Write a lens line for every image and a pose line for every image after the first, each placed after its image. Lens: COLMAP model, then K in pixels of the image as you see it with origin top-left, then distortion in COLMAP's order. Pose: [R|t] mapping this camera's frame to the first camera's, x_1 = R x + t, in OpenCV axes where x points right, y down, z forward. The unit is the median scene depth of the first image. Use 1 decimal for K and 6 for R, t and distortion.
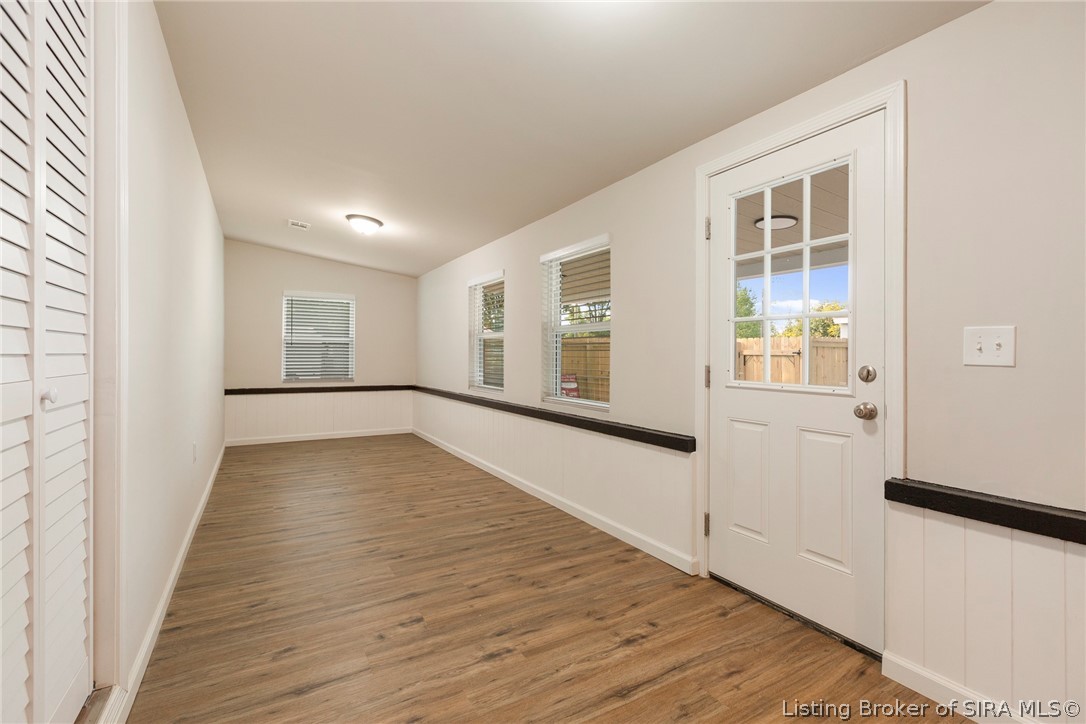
lens RADIAL K [[490.3, 0, 545.2], [0, 490.3, 356.7], [0, 0, 1]] dist [0.002339, -0.000270]
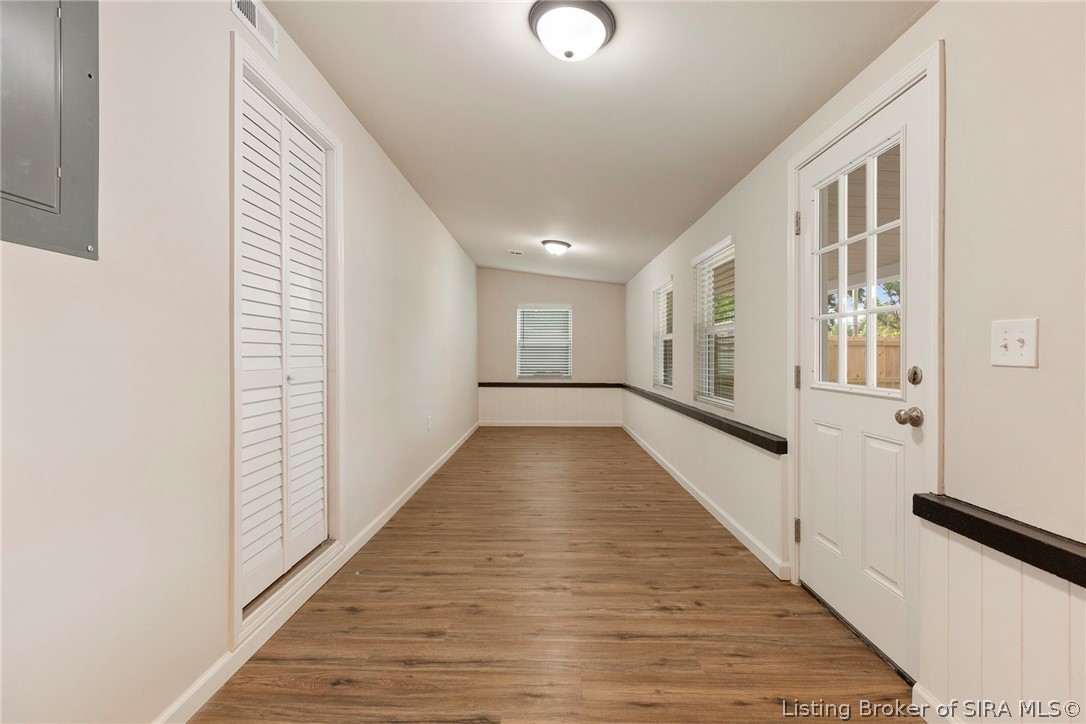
lens RADIAL K [[490.3, 0, 542.7], [0, 490.3, 360.4], [0, 0, 1]] dist [0.002339, -0.000270]
pose [[0.855743, 0.001346, -0.517399, 0.447550], [0.001620, 0.999985, 0.005282, 0.001893], [0.517399, -0.005358, 0.855728, -0.094124]]
